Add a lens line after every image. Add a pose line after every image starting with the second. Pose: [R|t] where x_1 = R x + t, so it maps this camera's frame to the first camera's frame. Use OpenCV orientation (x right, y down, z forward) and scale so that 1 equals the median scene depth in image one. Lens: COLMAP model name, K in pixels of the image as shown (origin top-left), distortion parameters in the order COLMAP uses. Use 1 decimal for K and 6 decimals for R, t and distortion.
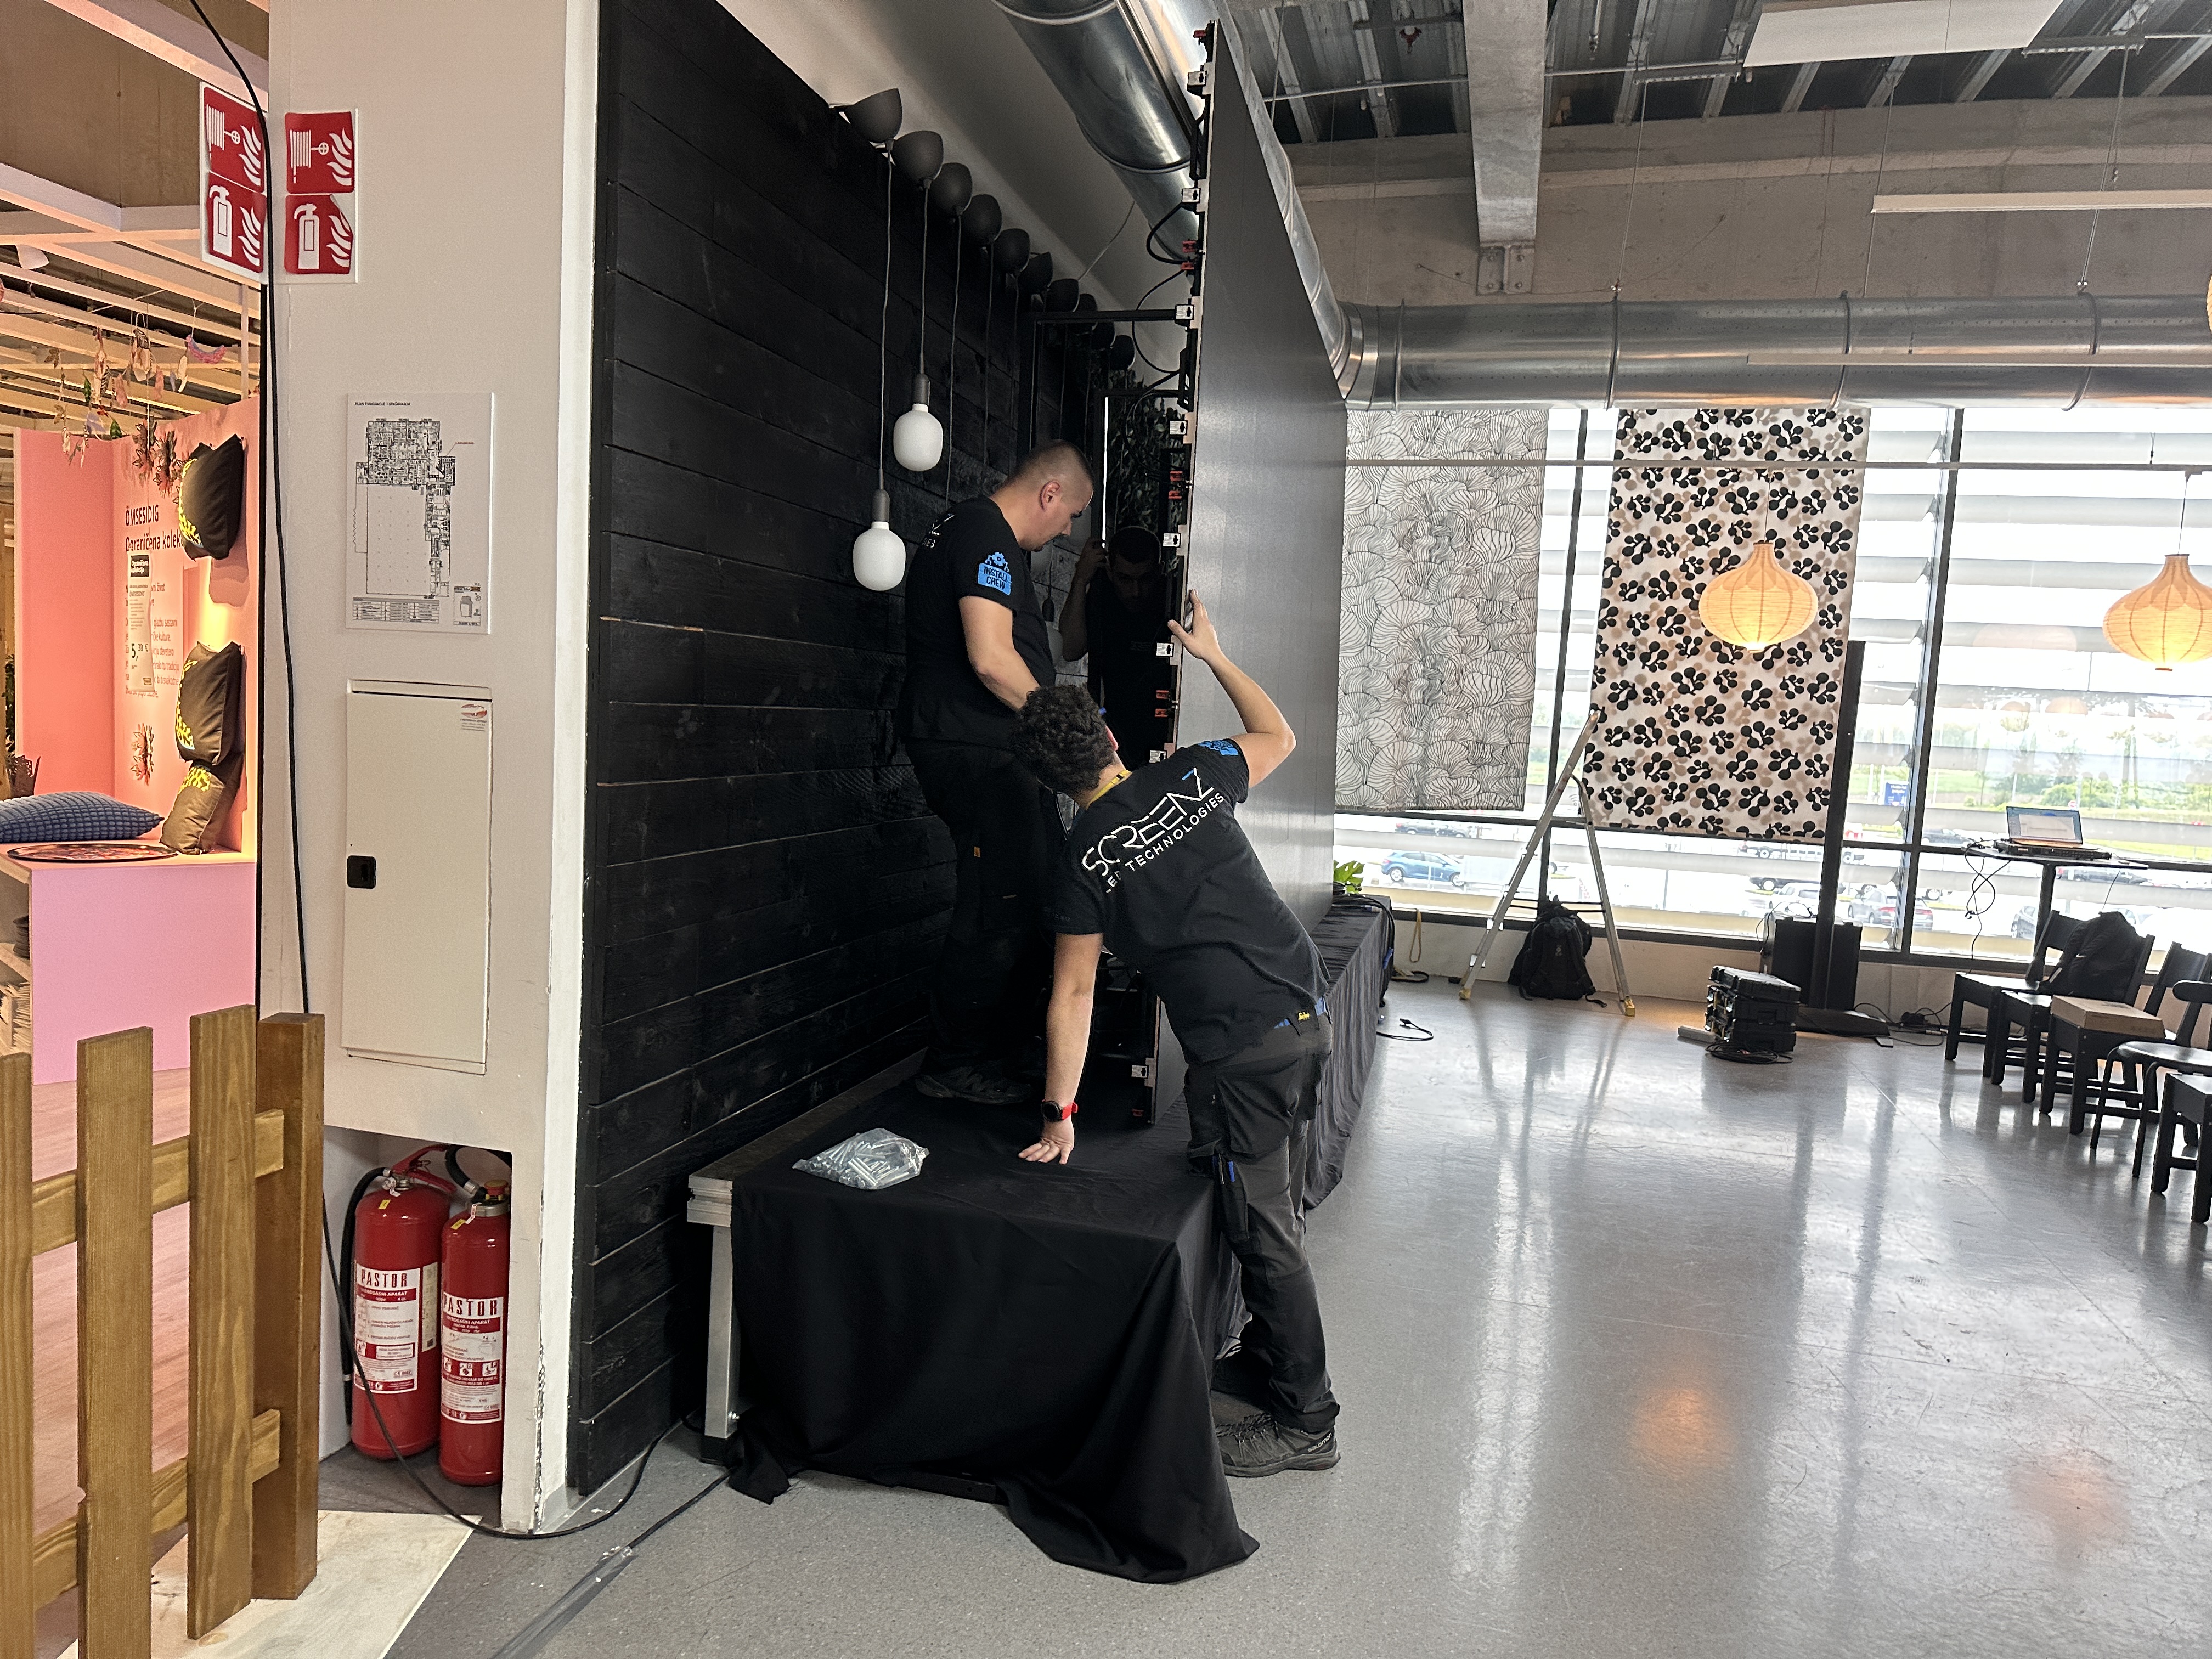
lens RADIAL K [[1523.3, 0, 1106.0], [0, 1523.3, 829.5], [0, 0, 1]] dist [0.152099, -0.321093]
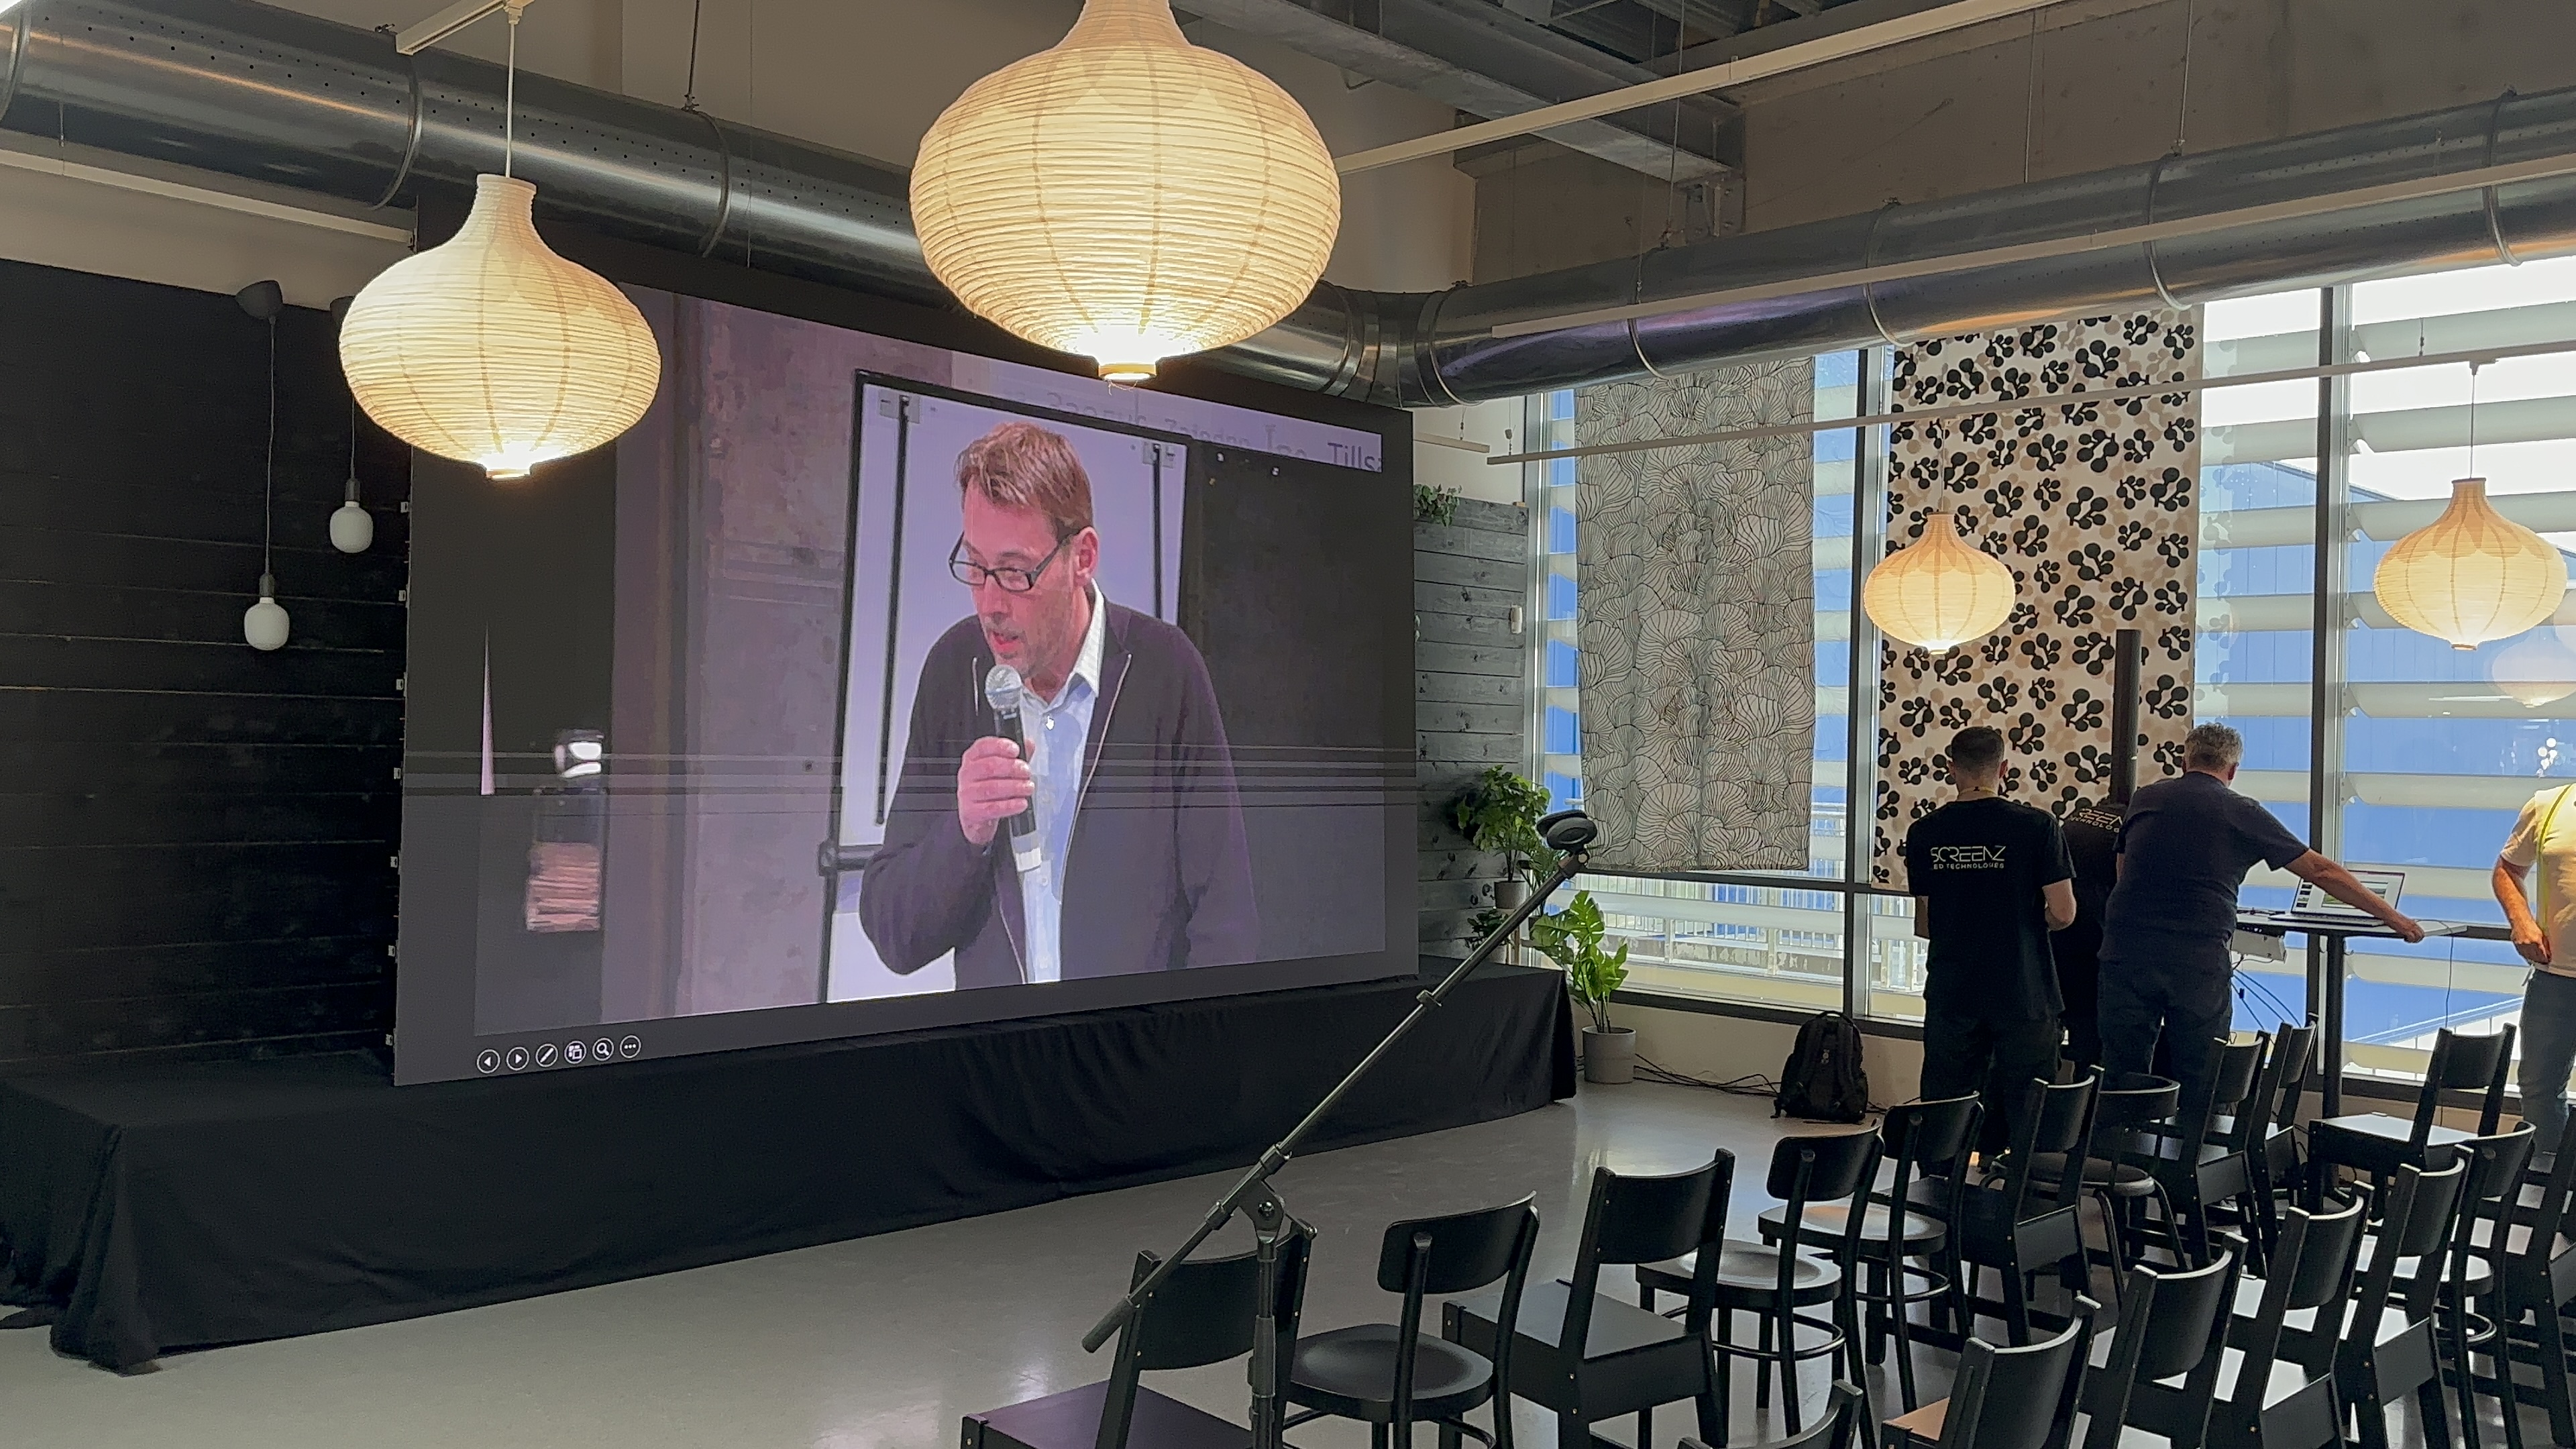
lens RADIAL K [[2097.1, 0, 1288.0], [0, 2097.1, 724.5], [0, 0, 1]] dist [0.220701, -0.527982]
pose [[0.869585, -0.036977, -0.492396, 0.589125], [-0.019474, 0.993848, -0.109026, 0.037778], [0.493398, 0.104397, 0.863516, -0.059217]]
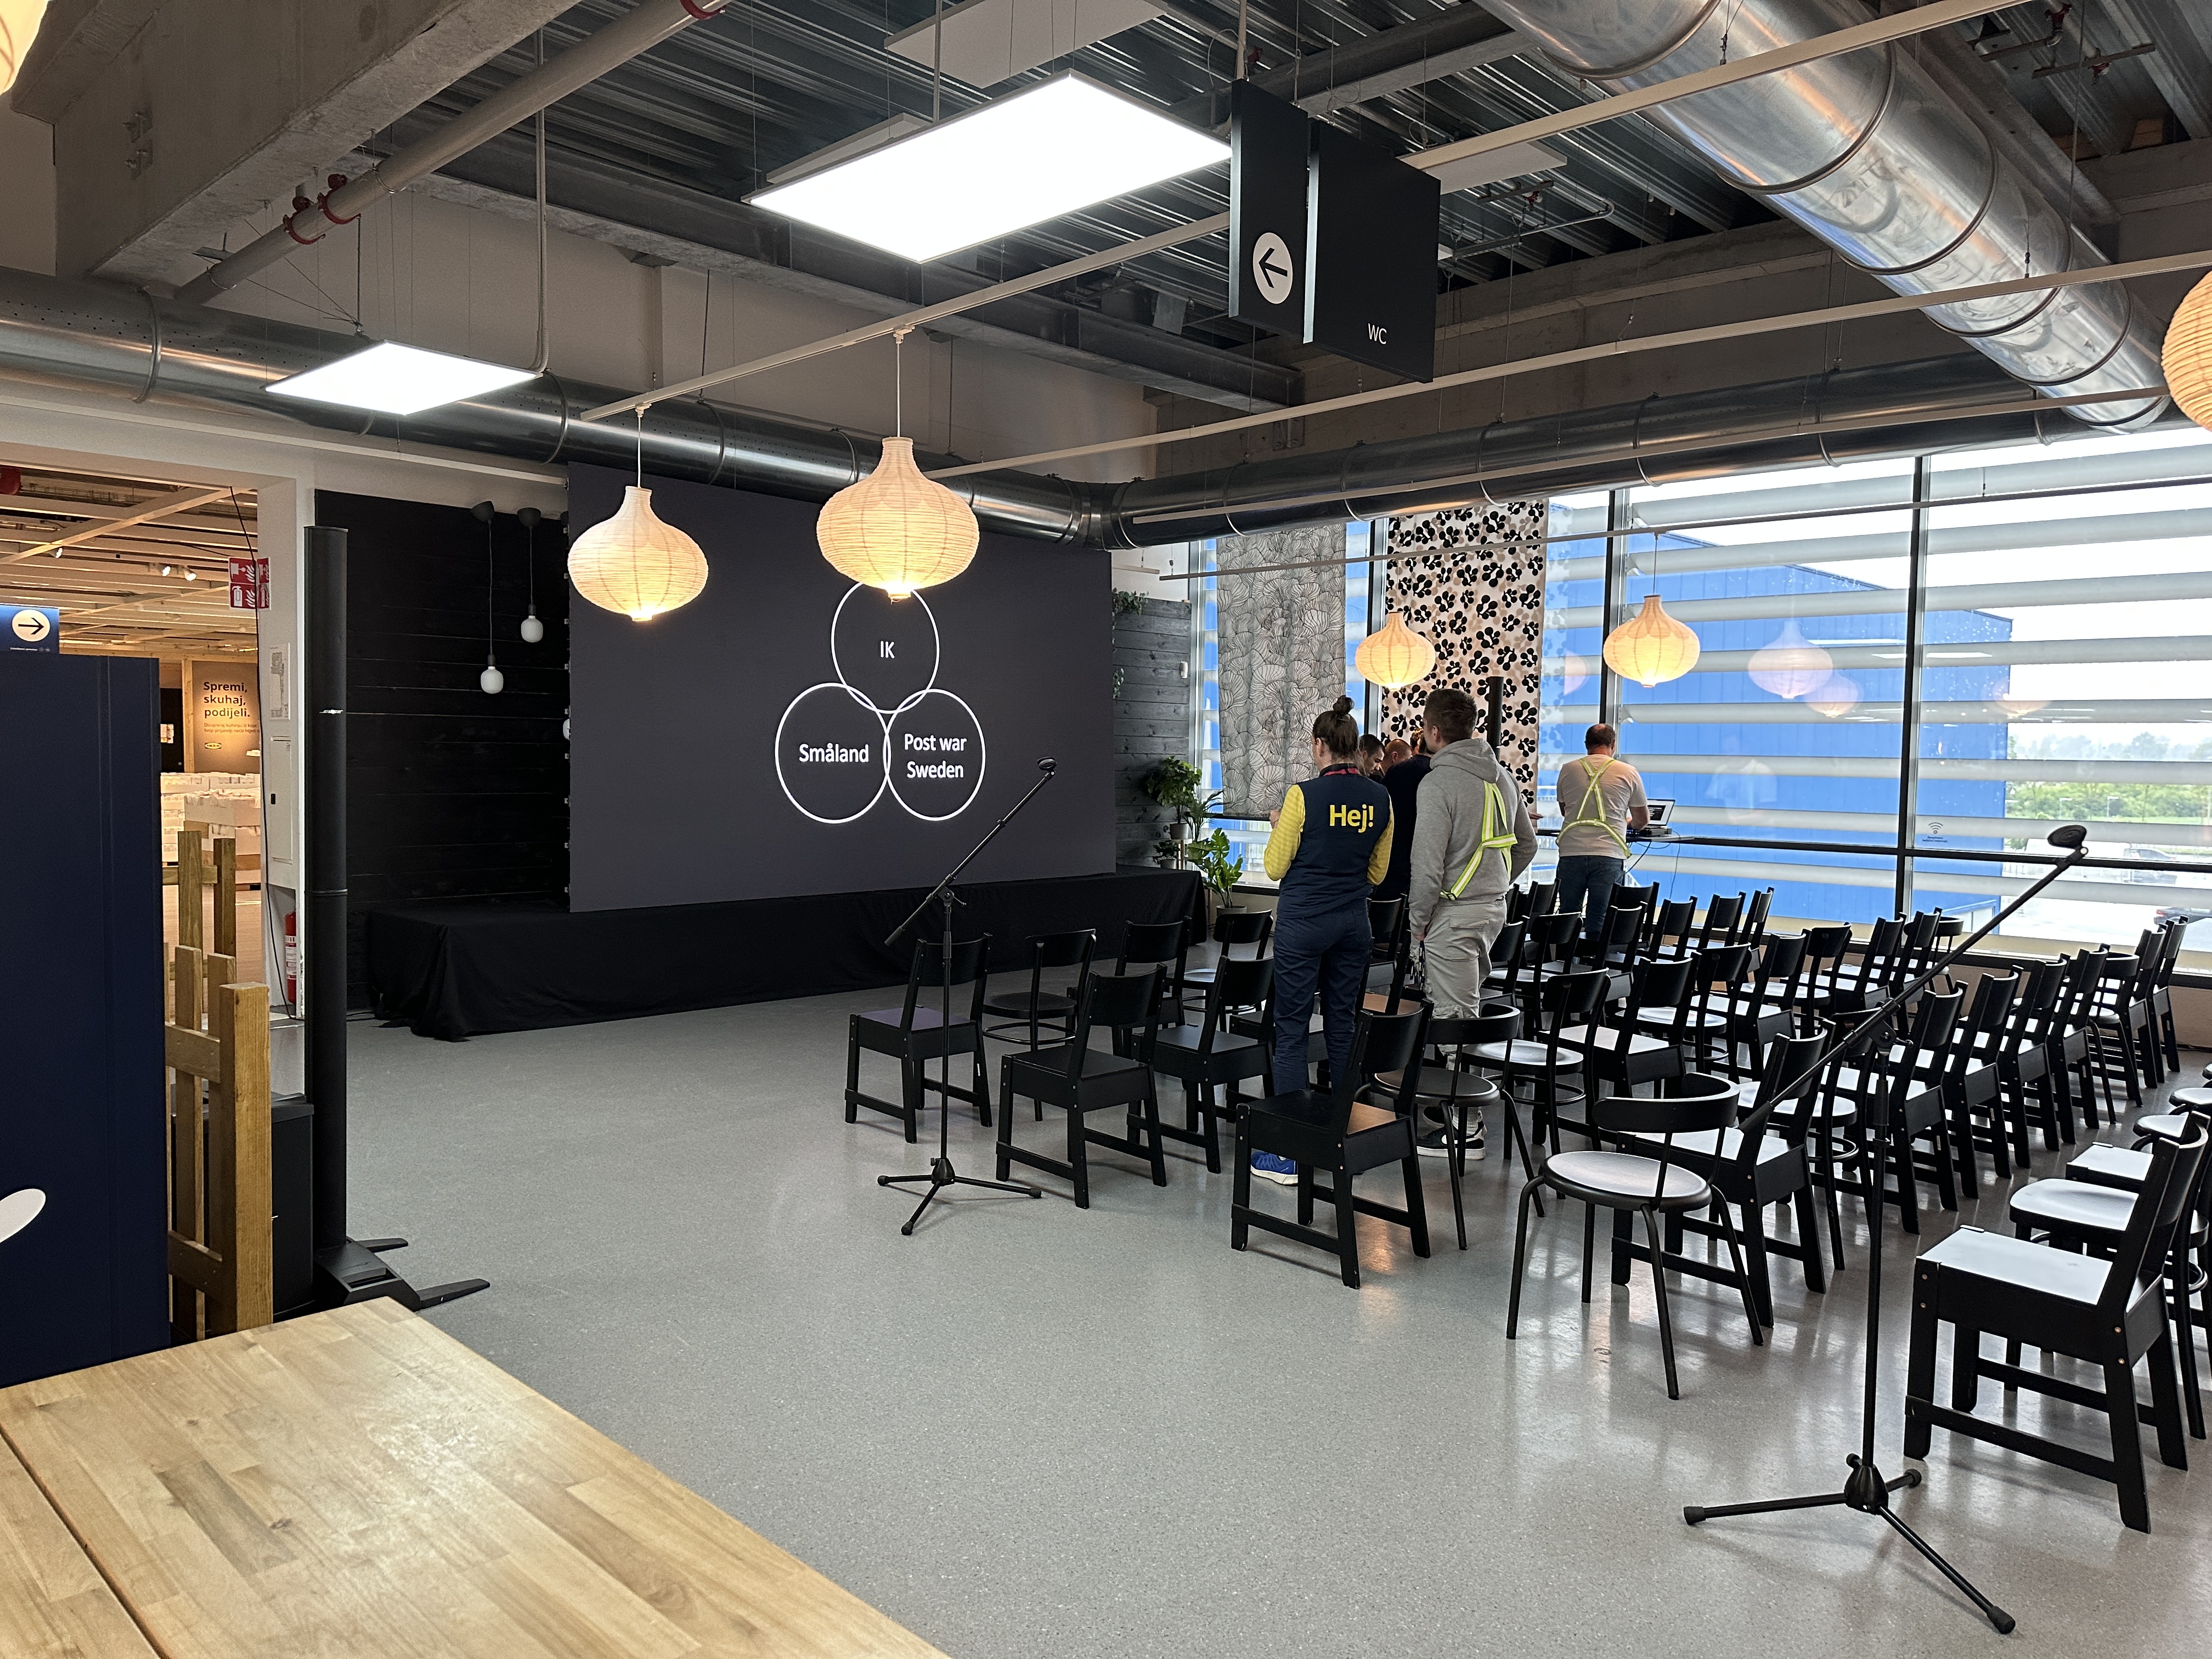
lens RADIAL K [[1523.3, 0, 1106.0], [0, 1523.3, 829.5], [0, 0, 1]] dist [0.152099, -0.321093]
pose [[0.868464, -0.011358, -0.495623, 0.783561], [-0.014602, 0.998718, -0.048474, 0.072674], [0.495538, 0.049335, 0.867184, -0.281998]]
